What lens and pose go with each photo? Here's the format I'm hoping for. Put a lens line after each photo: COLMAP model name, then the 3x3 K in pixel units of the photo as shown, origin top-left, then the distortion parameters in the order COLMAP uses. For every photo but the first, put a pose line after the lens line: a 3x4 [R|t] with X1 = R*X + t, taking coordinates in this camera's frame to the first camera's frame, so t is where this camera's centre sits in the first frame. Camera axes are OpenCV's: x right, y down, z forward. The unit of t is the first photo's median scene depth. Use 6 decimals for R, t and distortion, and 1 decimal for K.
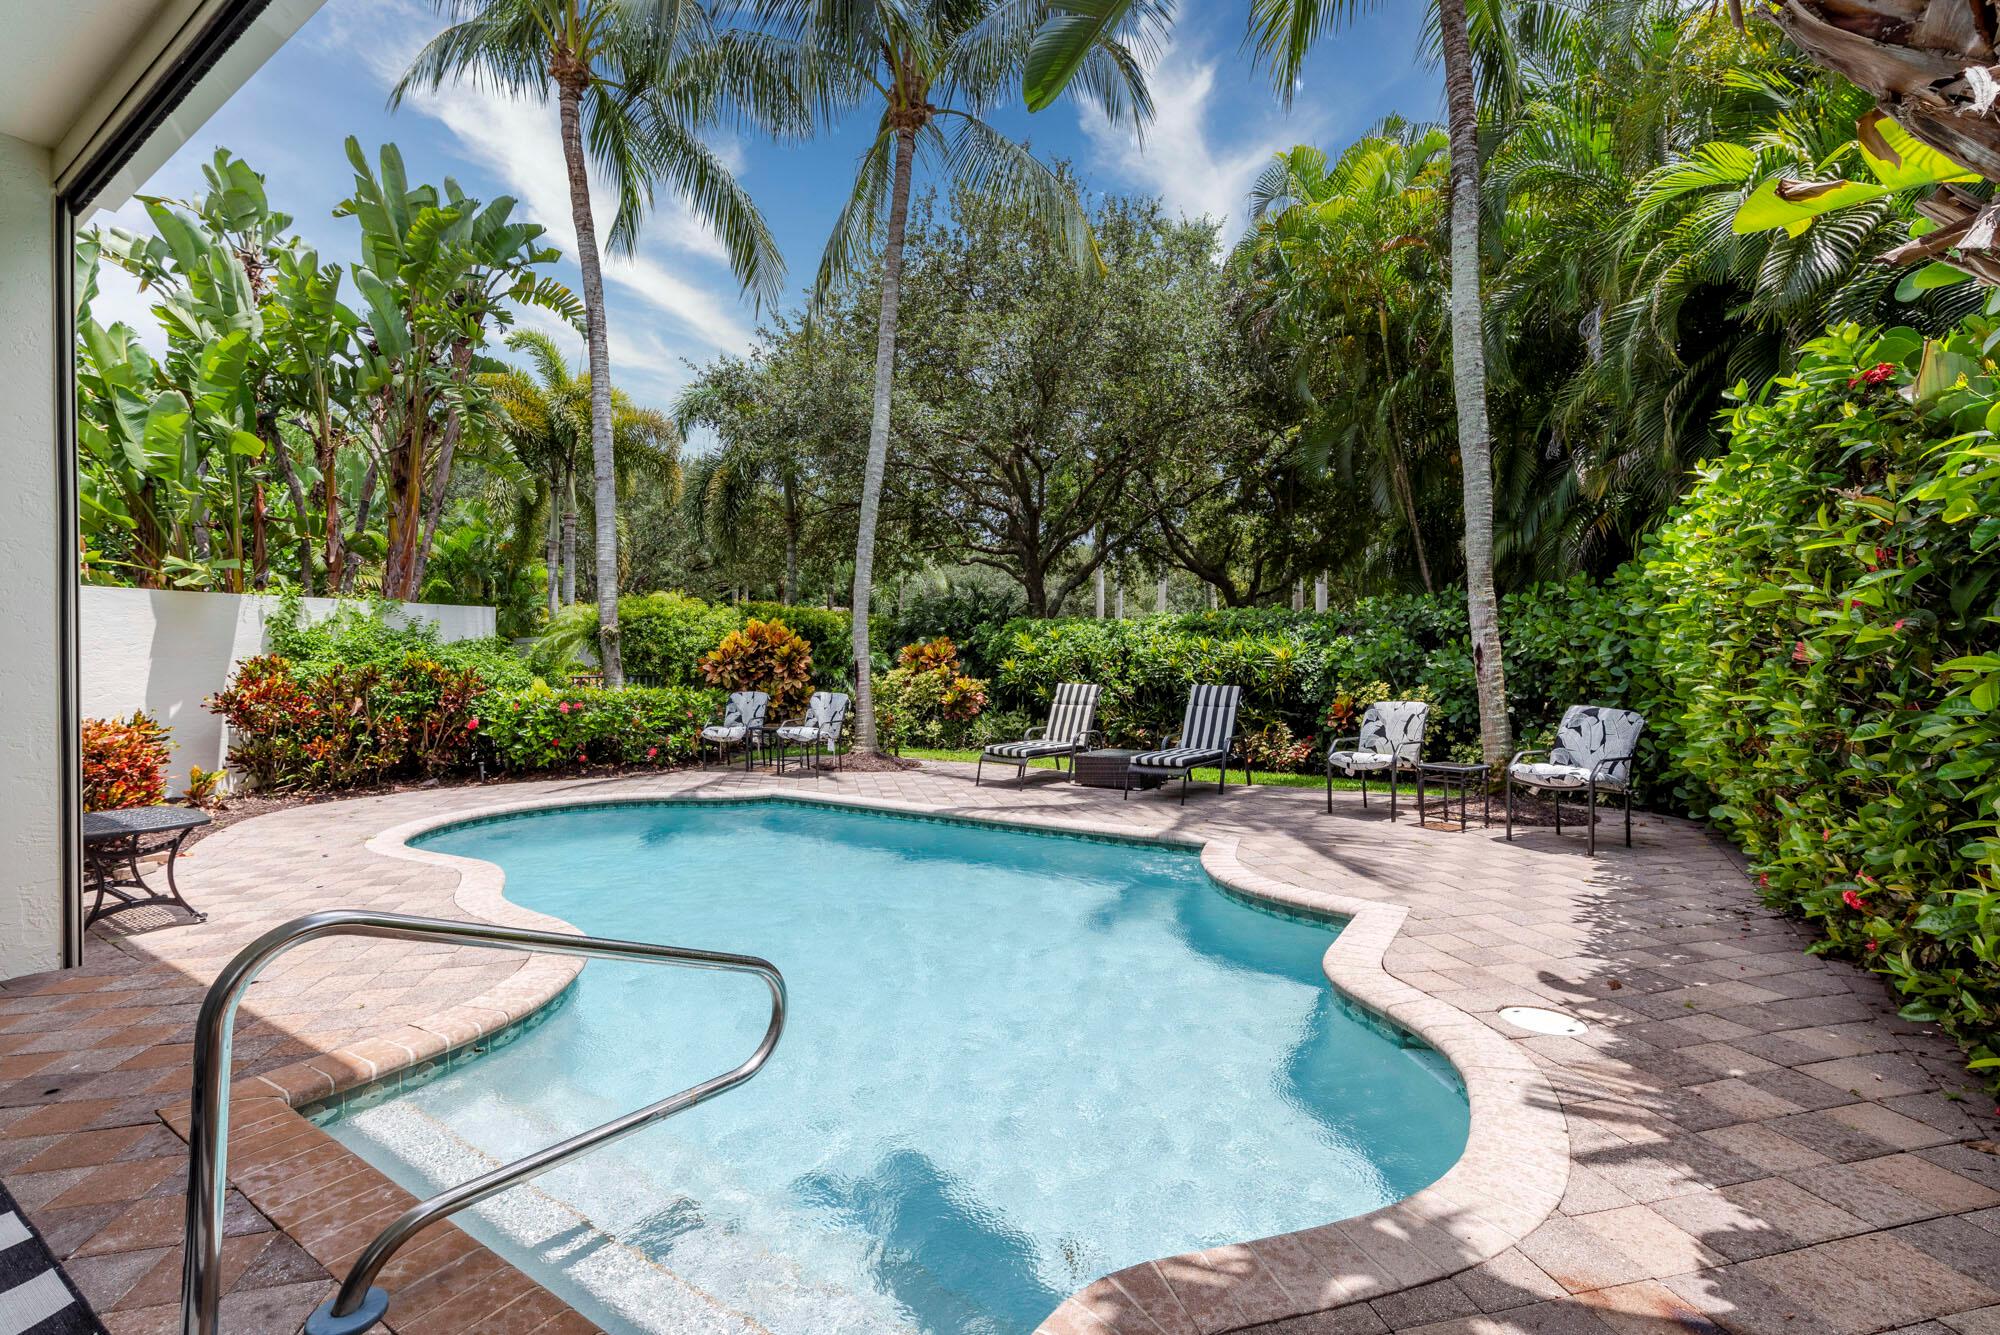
lens RADIAL K [[846.3, 0, 1001.7], [0, 846.3, 666.8], [0, 0, 1]] dist [-0.001182, -0.000501]
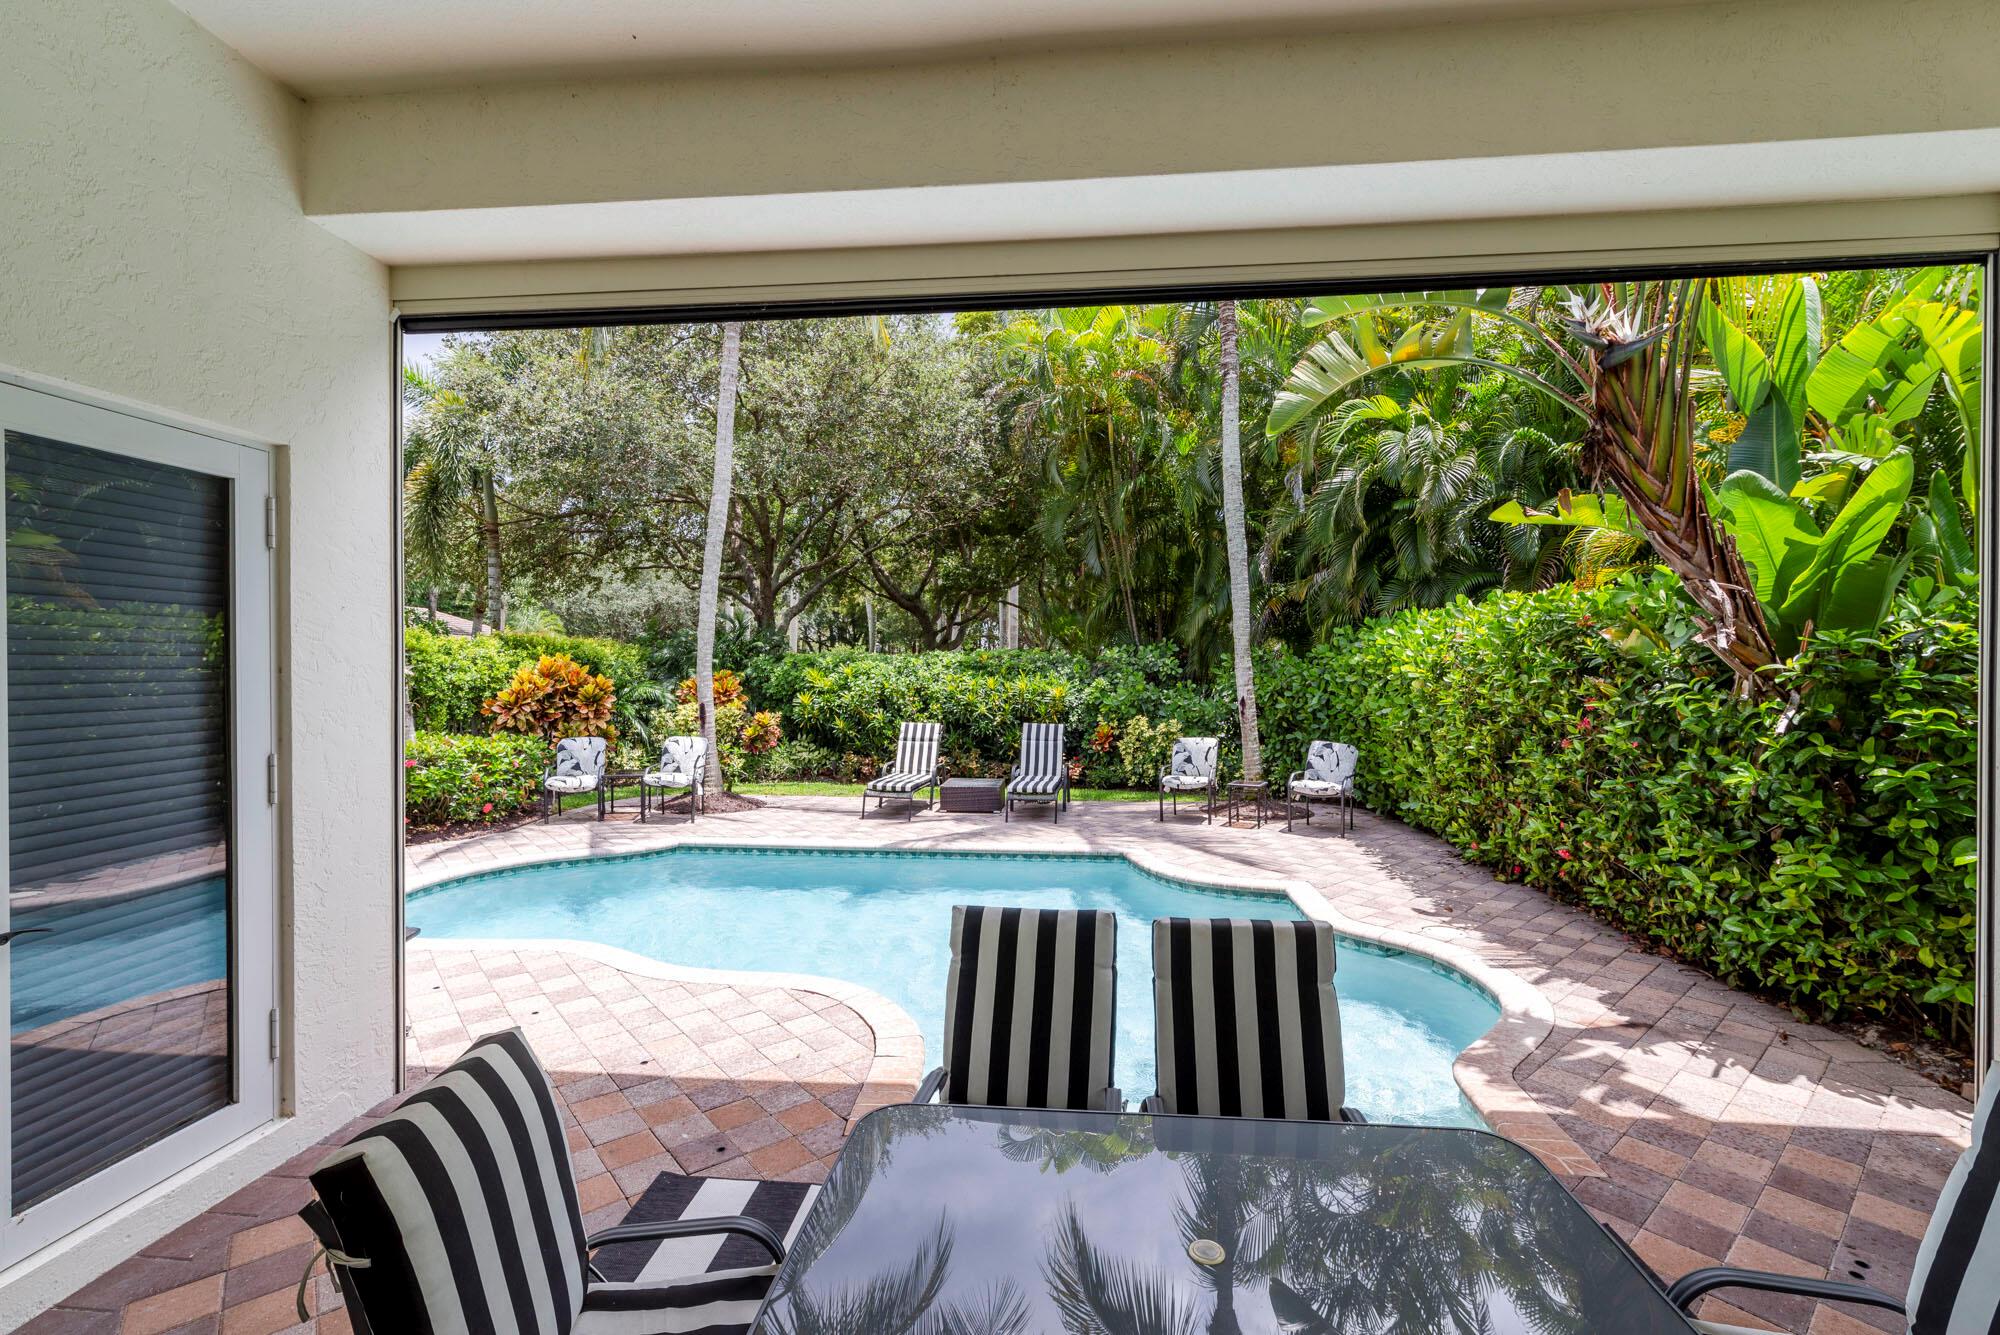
lens RADIAL K [[846.3, 0, 994.8], [0, 846.3, 665.4], [0, 0, 1]] dist [-0.001182, -0.000501]
pose [[0.890228, 0.004251, 0.455496, -0.476538], [-0.002176, 0.999985, -0.005081, -0.071801], [-0.455511, 0.003532, 0.890223, -0.100897]]
